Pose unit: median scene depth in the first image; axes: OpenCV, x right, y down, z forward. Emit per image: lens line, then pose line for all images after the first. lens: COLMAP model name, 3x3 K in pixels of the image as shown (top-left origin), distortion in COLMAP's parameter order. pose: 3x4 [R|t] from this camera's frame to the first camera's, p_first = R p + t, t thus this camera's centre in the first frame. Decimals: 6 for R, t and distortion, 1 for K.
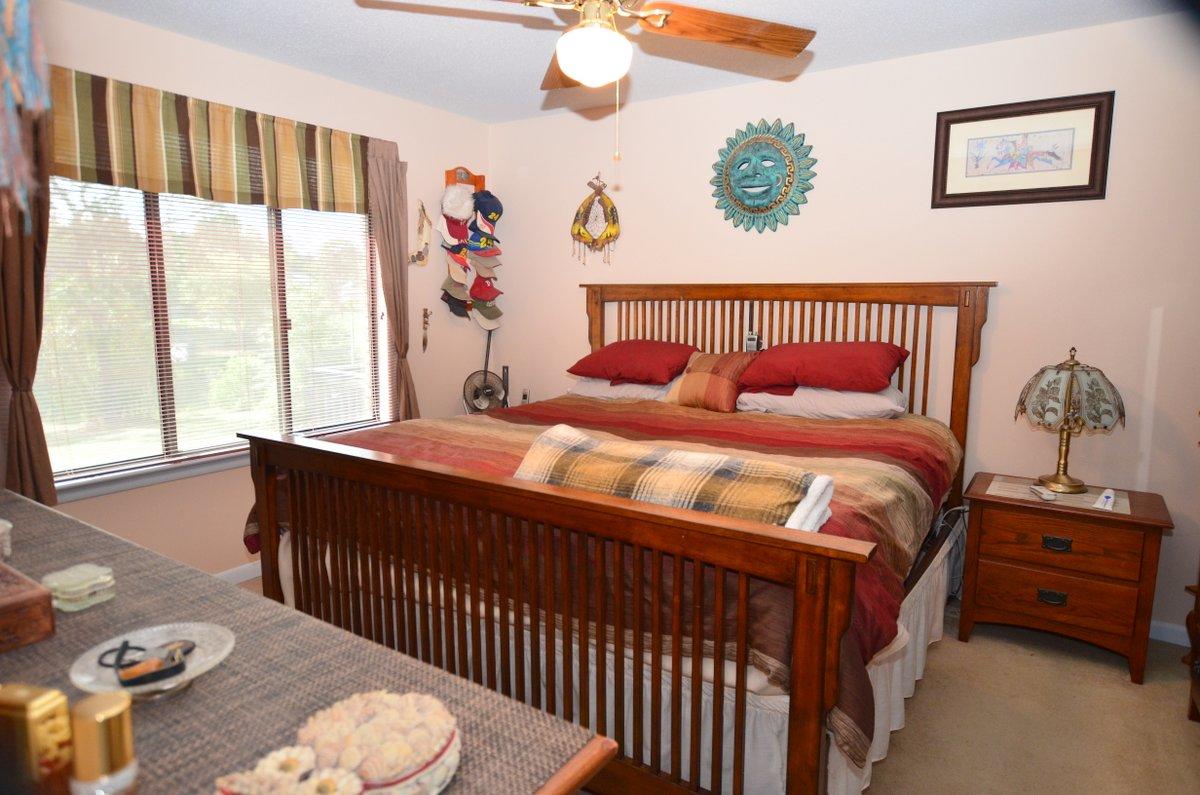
lens RADIAL K [[725.9, 0, 613.6], [0, 725.9, 391.6], [0, 0, 1]] dist [-0.008982, 0.005288]
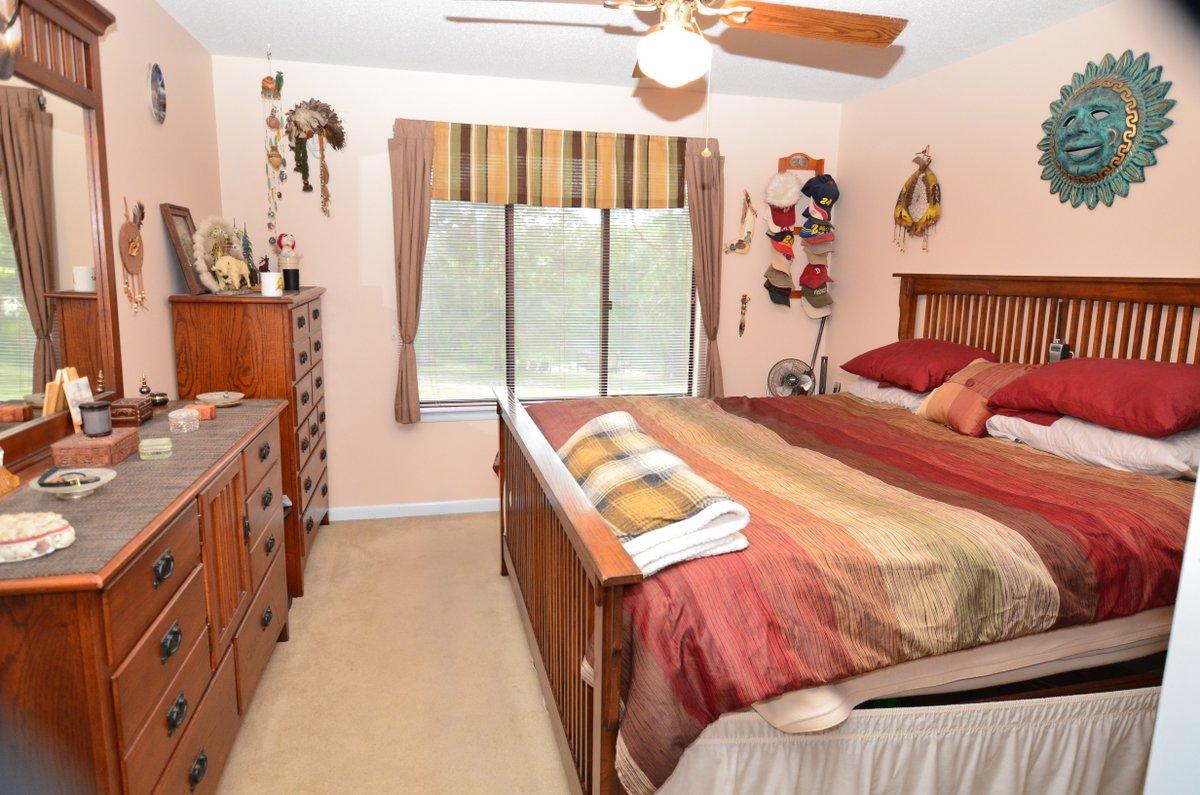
lens RADIAL K [[725.9, 0, 611.2], [0, 725.9, 400.5], [0, 0, 1]] dist [-0.008982, 0.005288]
pose [[0.733867, 0.127965, -0.667131, 0.324661], [-0.101377, 0.991730, 0.078710, -0.027521], [0.671686, 0.009868, 0.740770, 0.100385]]
